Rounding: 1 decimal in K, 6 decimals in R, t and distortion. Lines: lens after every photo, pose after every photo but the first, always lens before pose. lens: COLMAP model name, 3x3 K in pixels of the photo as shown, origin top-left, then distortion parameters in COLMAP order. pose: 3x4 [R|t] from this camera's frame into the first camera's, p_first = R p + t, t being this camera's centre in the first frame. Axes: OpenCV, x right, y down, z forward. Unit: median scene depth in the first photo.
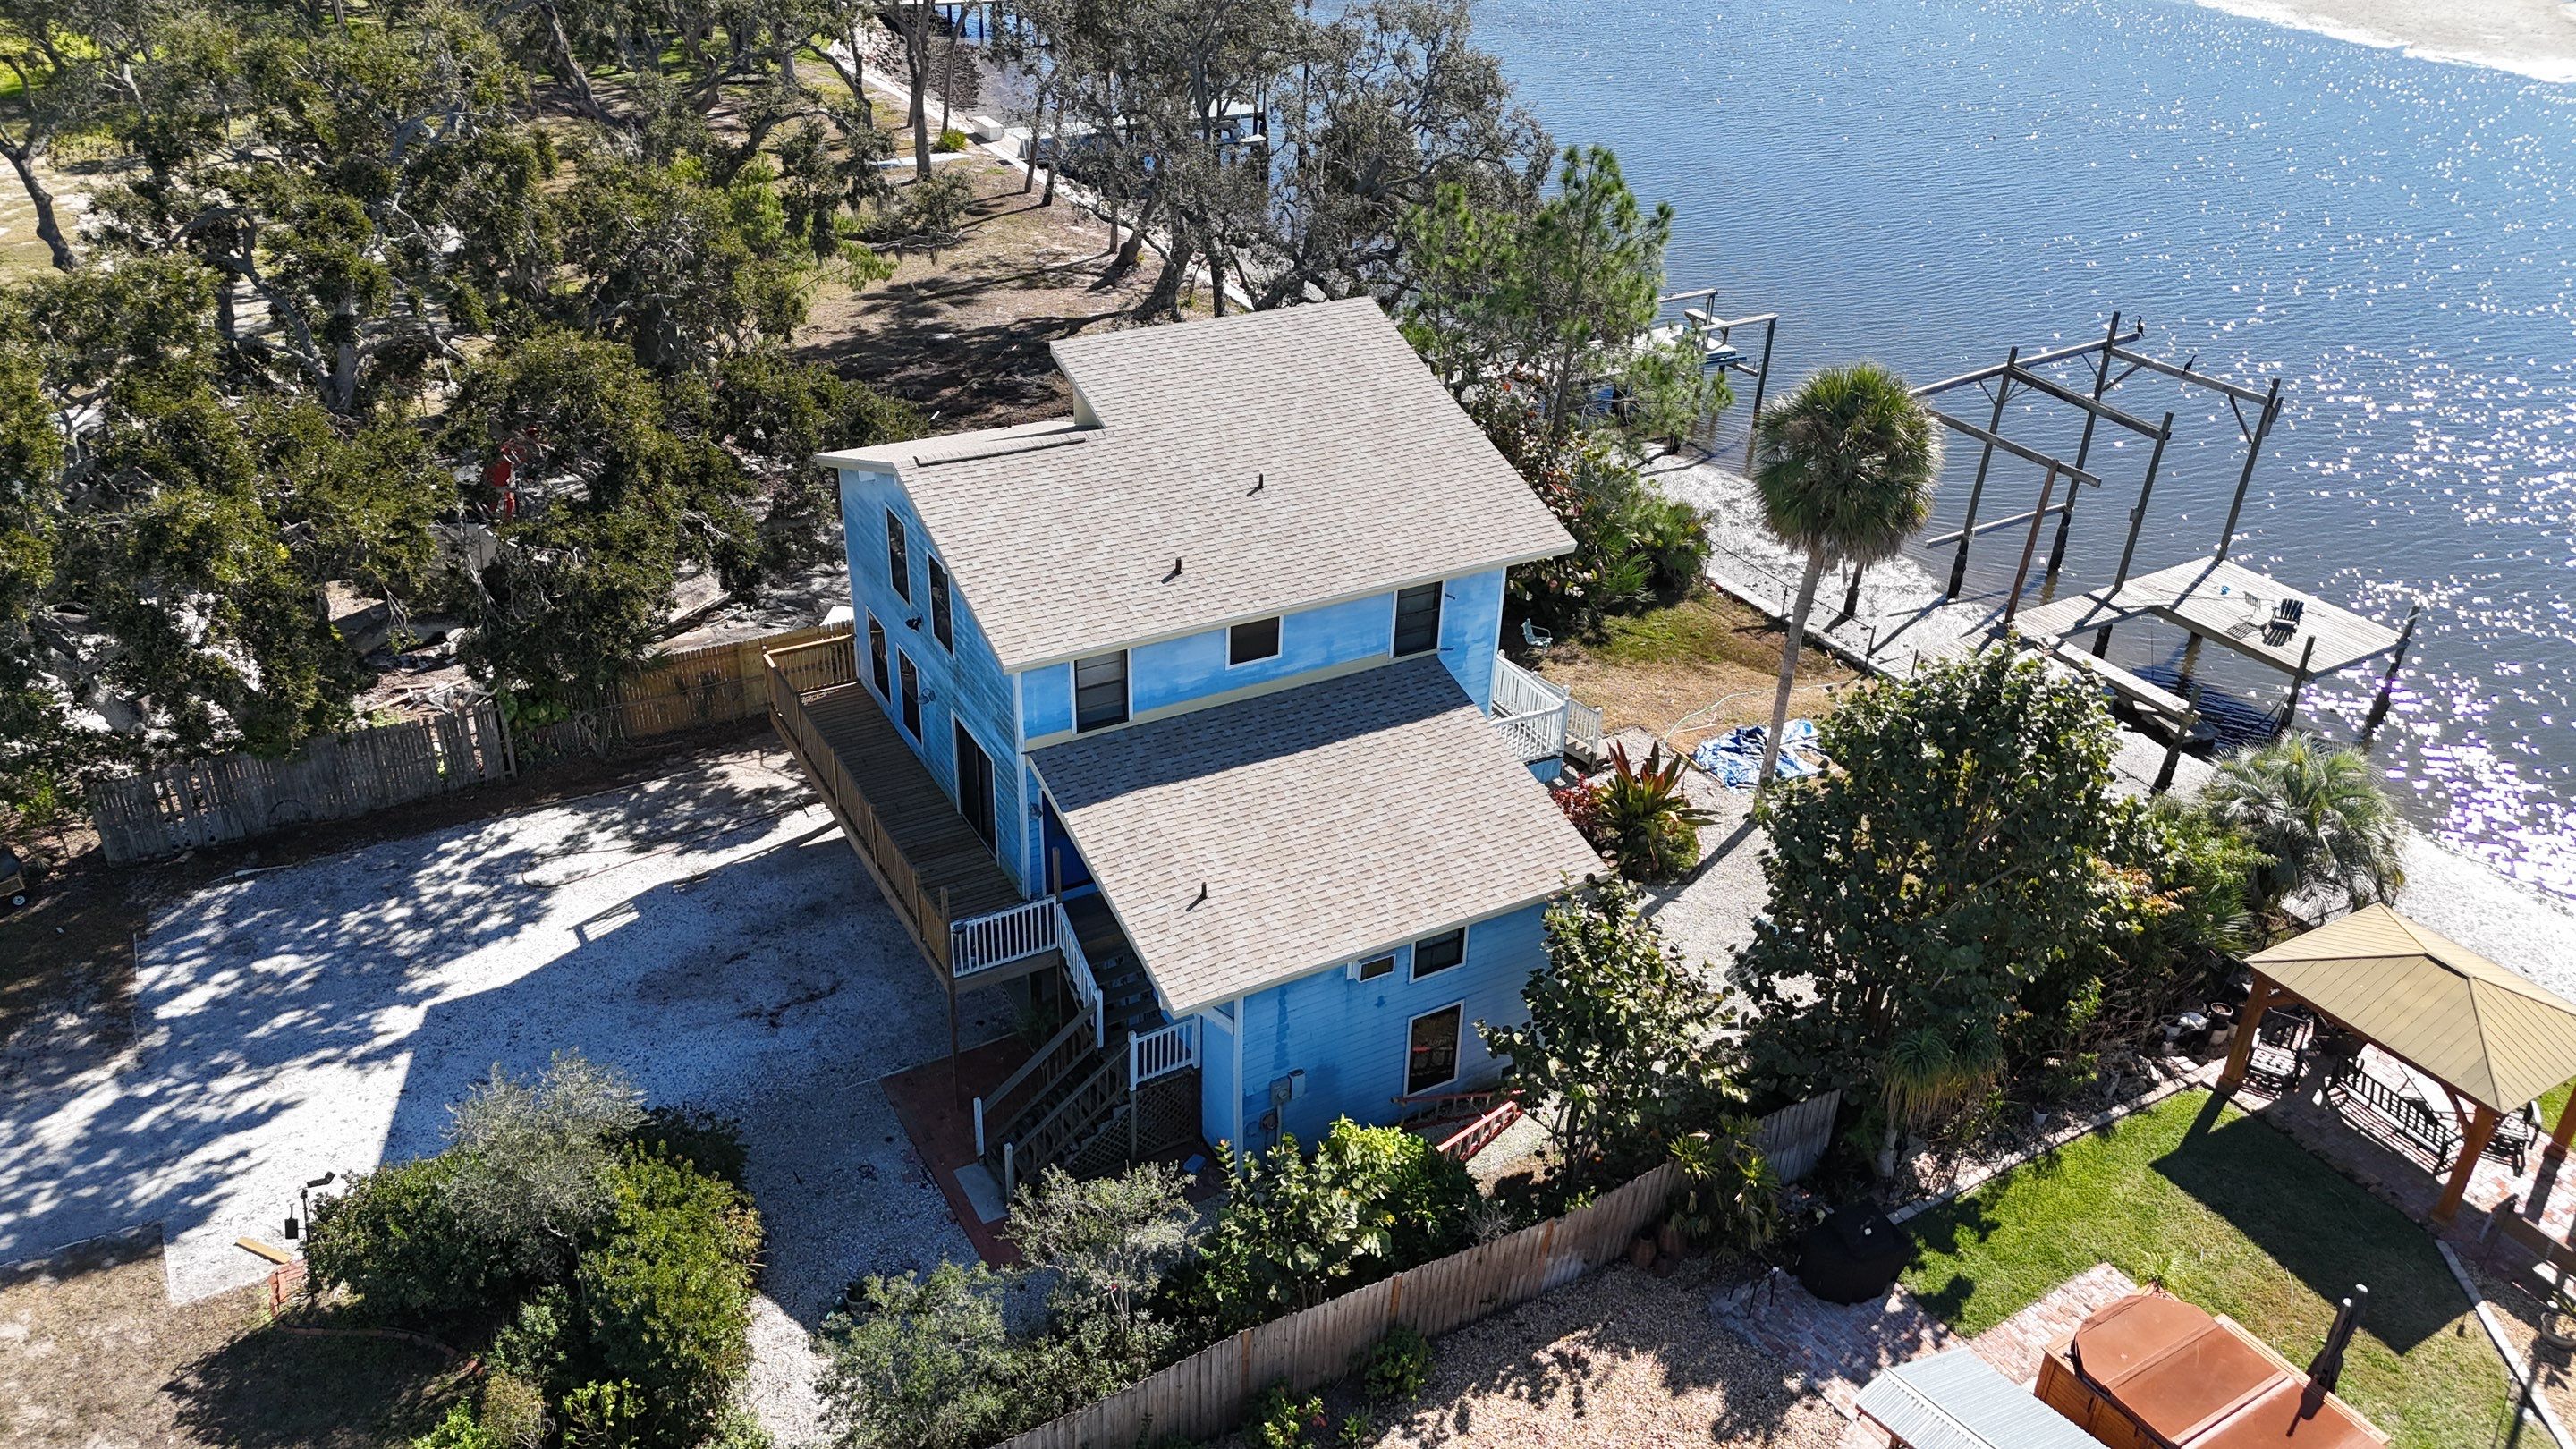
lens RADIAL K [[1905.1, 0, 1311.2], [0, 1905.1, 735.9], [0, 0, 1]] dist [0.053905, -0.043908]
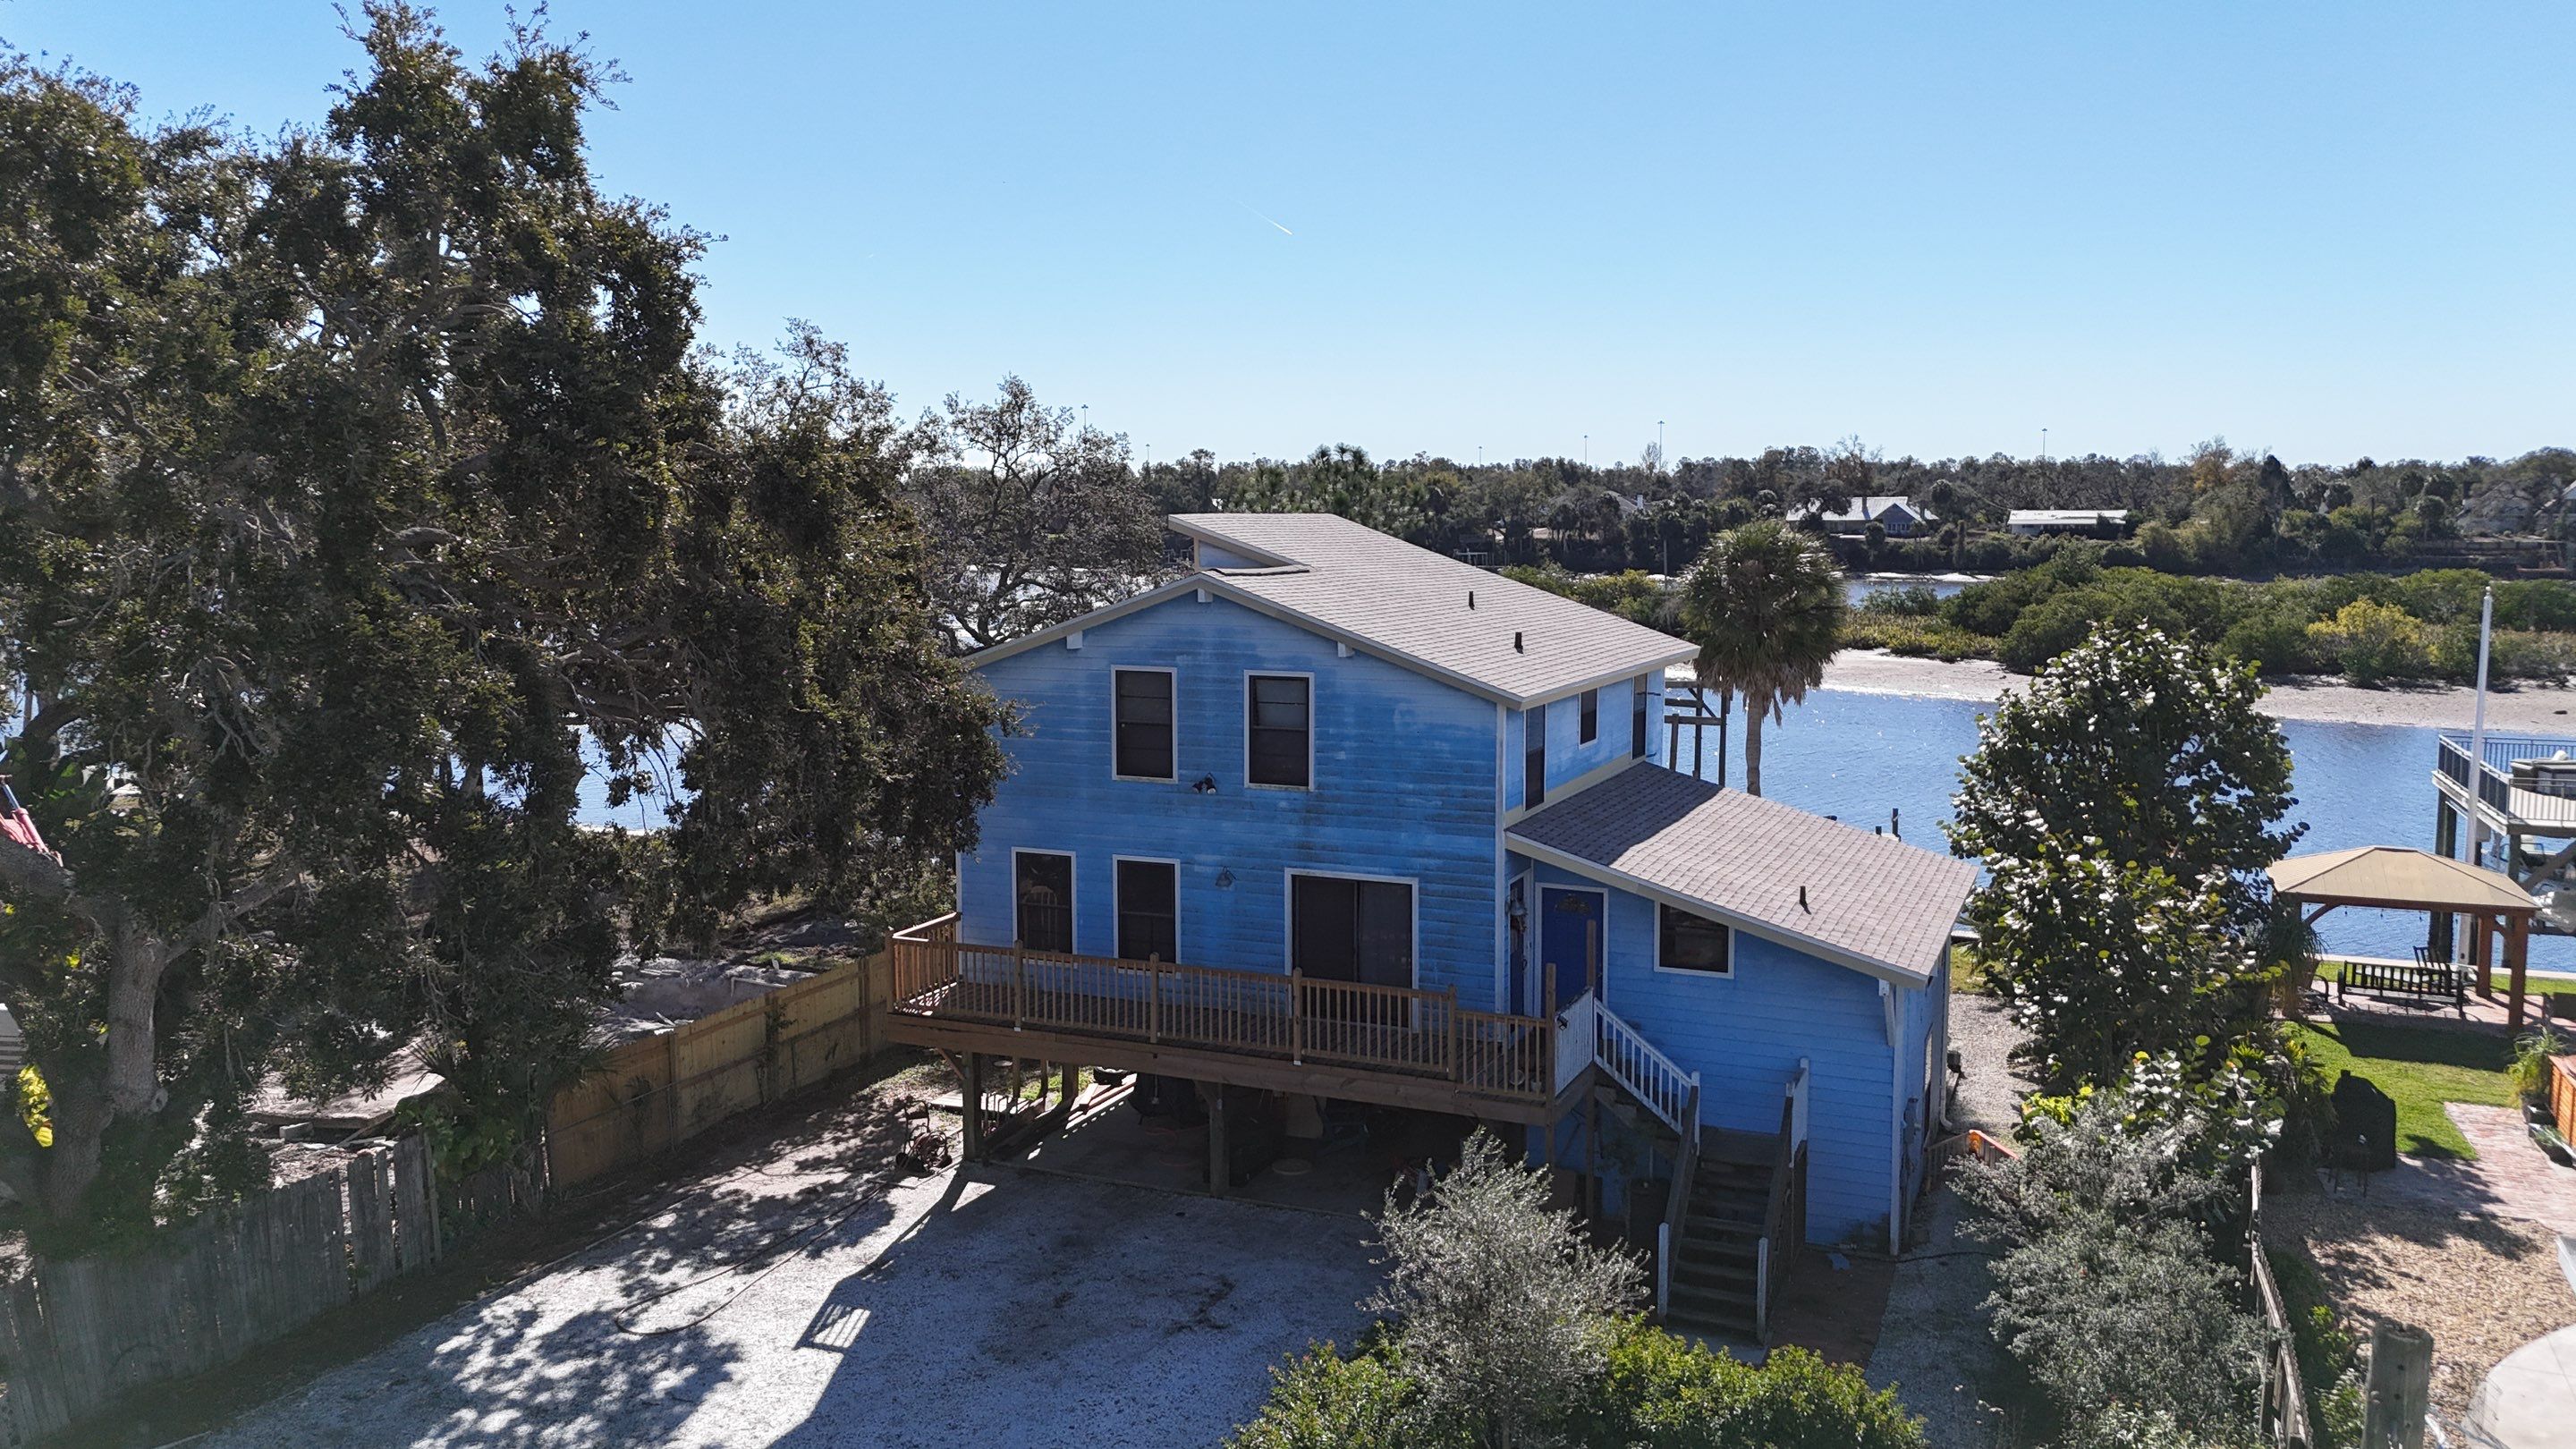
lens RADIAL K [[1905.1, 0, 1277.8], [0, 1905.1, 732.1], [0, 0, 1]] dist [0.053905, -0.043908]
pose [[0.803766, -0.101241, 0.586268, -0.588110], [0.323571, 0.901320, -0.287966, 0.145944], [-0.499261, 0.421157, 0.757209, 0.324358]]
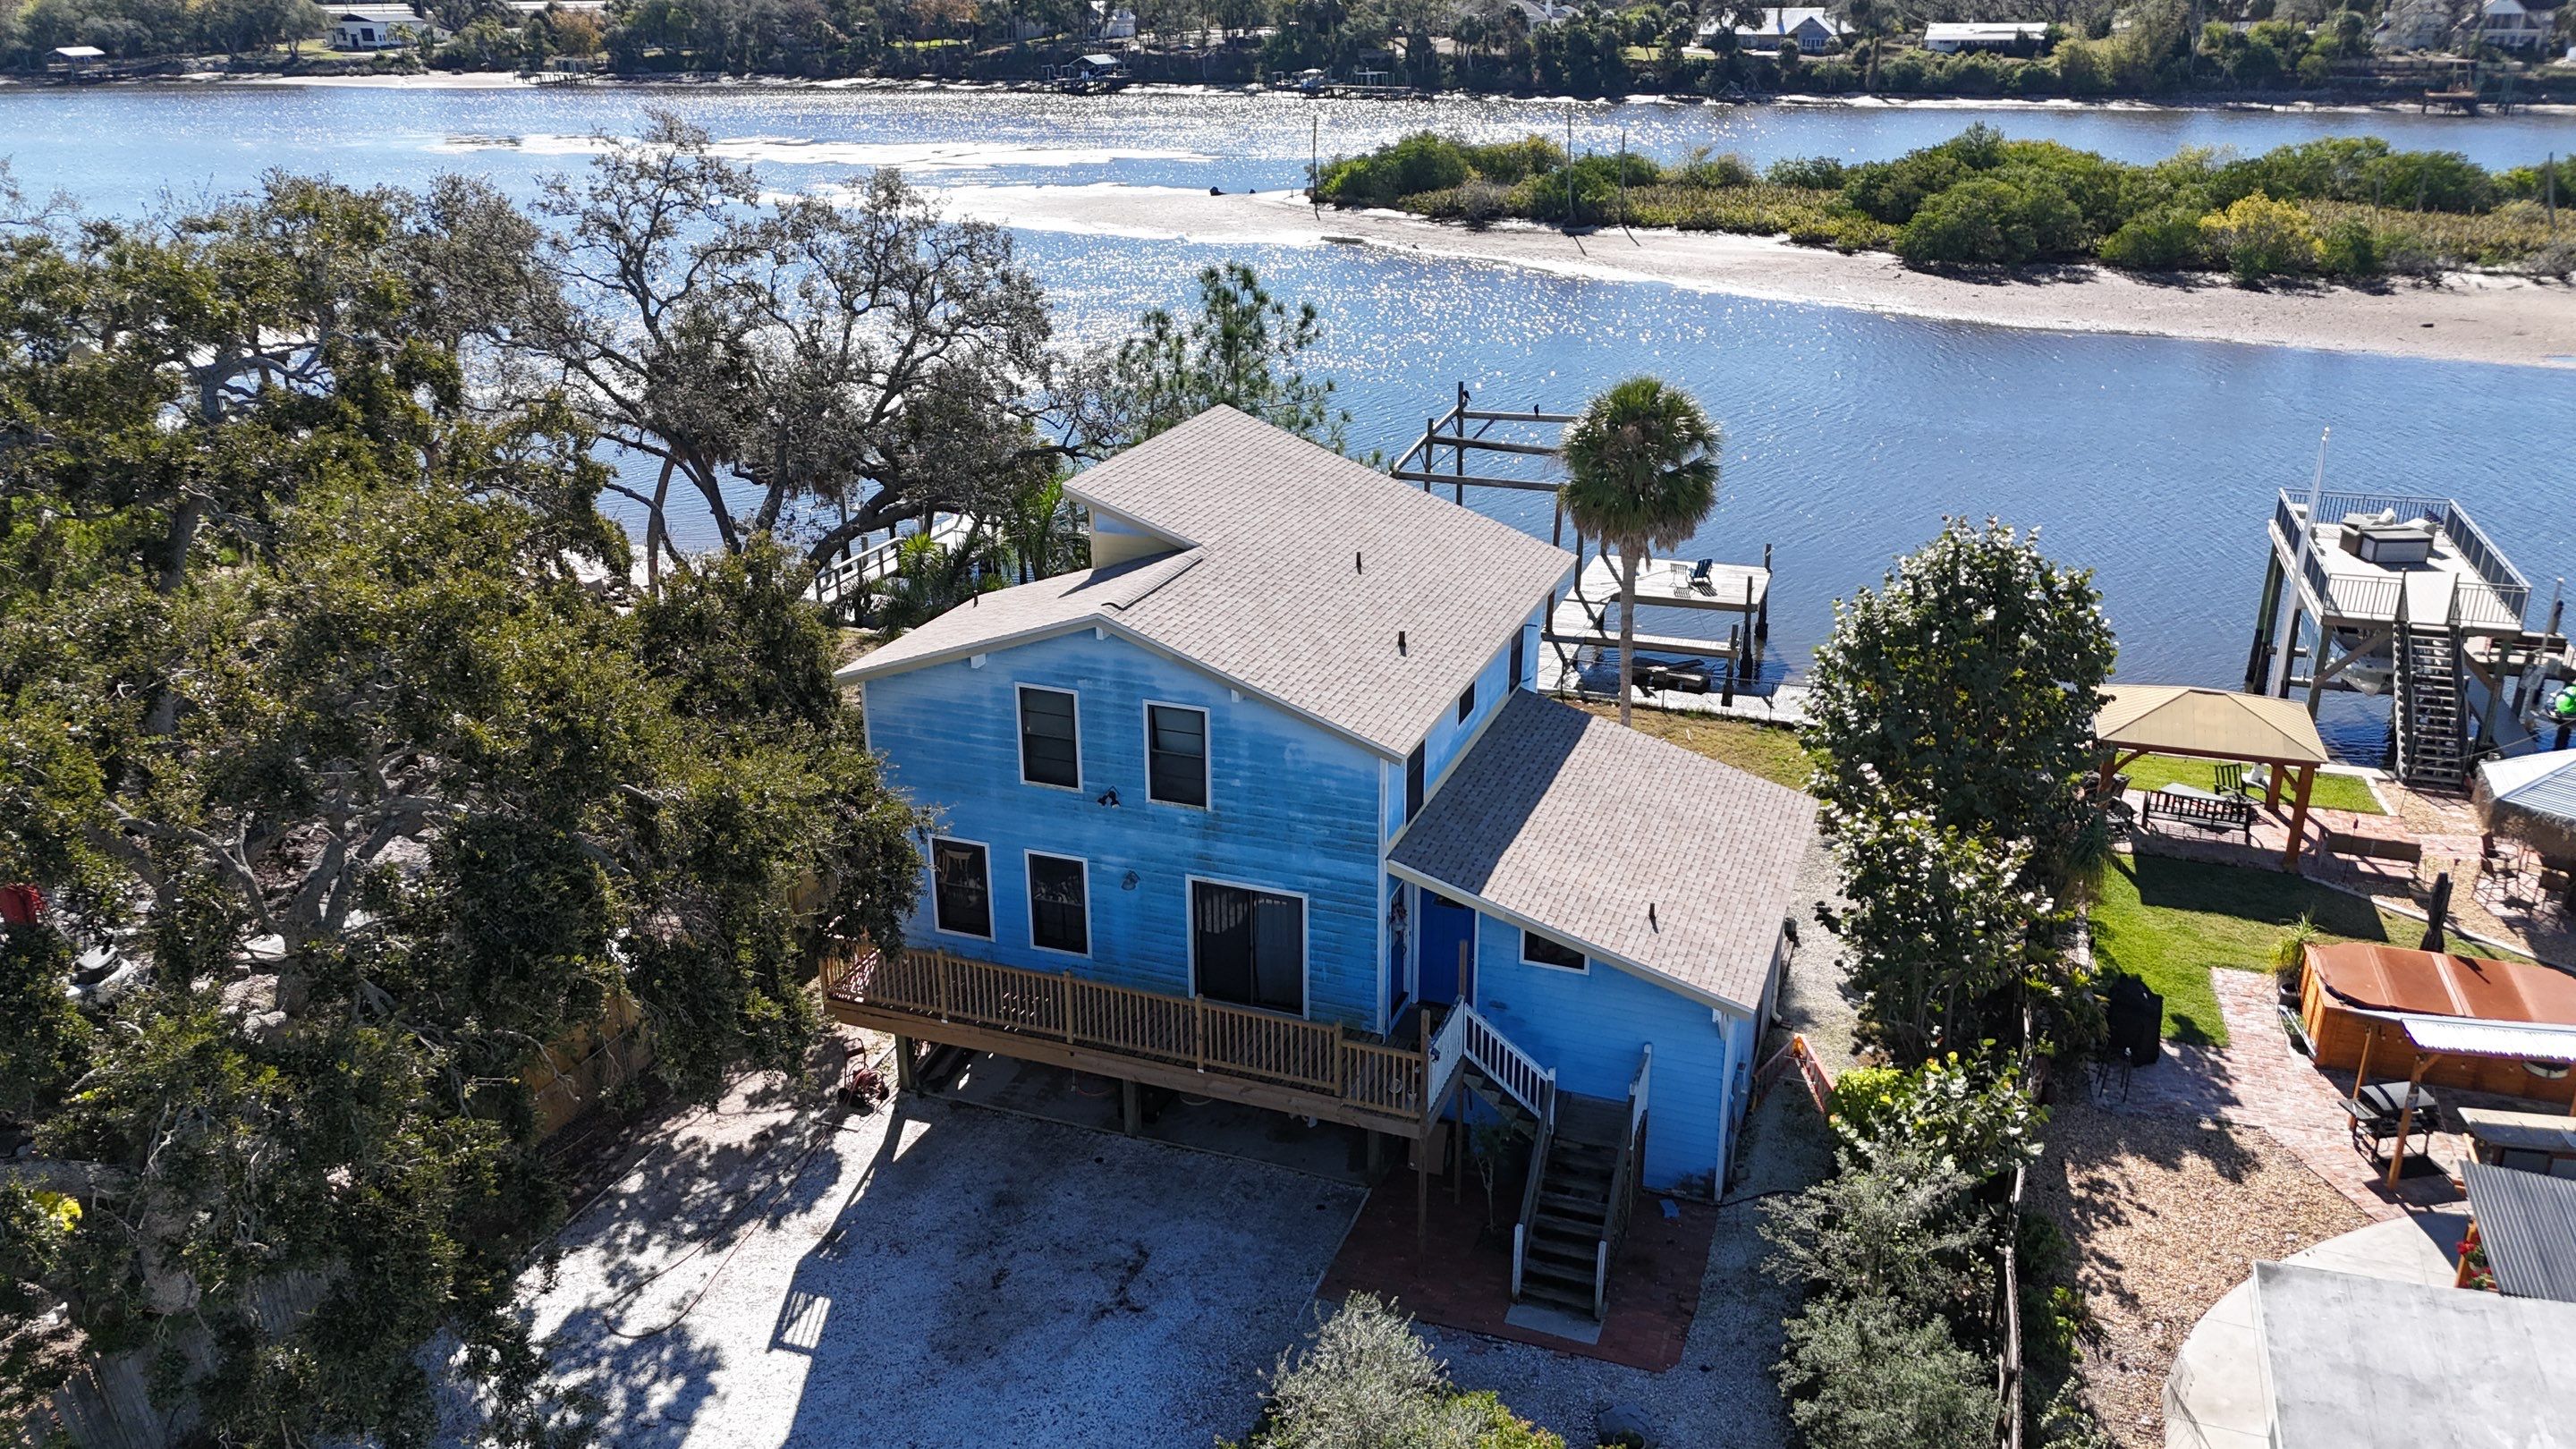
lens RADIAL K [[1905.1, 0, 1279.9], [0, 1905.1, 731.6], [0, 0, 1]] dist [0.053905, -0.043908]
pose [[0.769261, -0.266365, 0.580765, -0.577067], [0.346980, 0.937403, -0.029662, -0.032470], [-0.536510, 0.224332, 0.813531, 0.220723]]
